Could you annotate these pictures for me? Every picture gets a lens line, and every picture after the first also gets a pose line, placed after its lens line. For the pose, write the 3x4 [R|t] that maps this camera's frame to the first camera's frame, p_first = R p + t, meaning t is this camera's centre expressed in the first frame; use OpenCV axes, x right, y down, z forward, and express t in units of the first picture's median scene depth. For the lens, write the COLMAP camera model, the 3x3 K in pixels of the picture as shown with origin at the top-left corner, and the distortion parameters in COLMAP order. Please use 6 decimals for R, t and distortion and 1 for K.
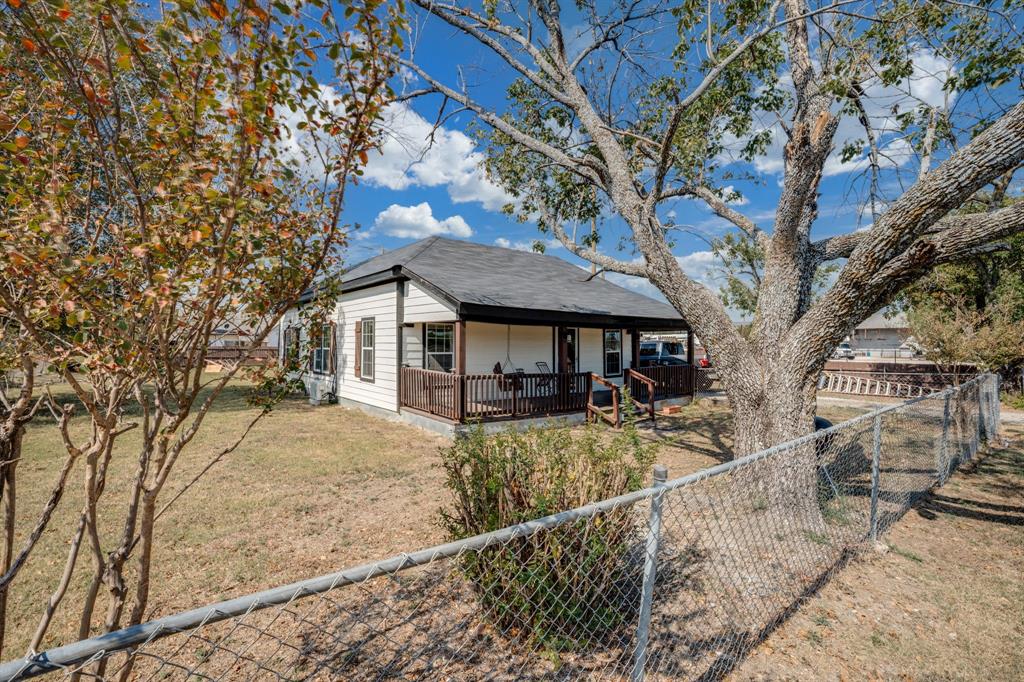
lens RADIAL K [[487.5, 0, 512.2], [0, 487.5, 354.2], [0, 0, 1]] dist [-0.040103, 0.000107]
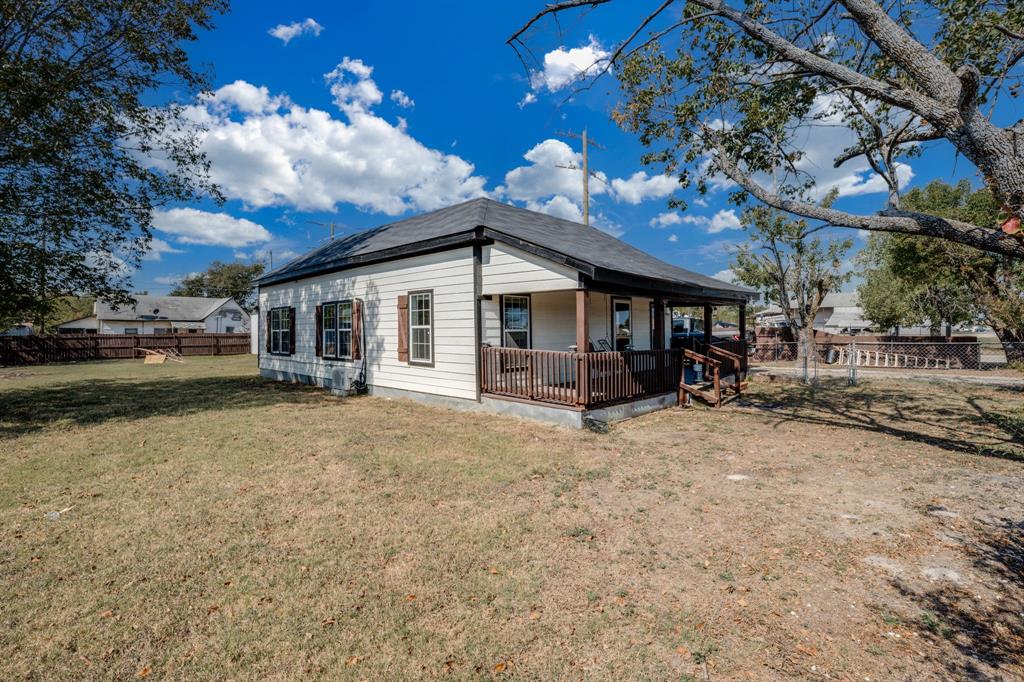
lens RADIAL K [[492.6, 0, 510.0], [0, 492.6, 361.2], [0, 0, 1]] dist [-0.090464, 0.045187]
pose [[0.987632, -0.026032, 0.154614, -0.306880], [0.018834, 0.998677, 0.047841, 0.010676], [-0.155655, -0.044337, 0.986816, 0.140530]]
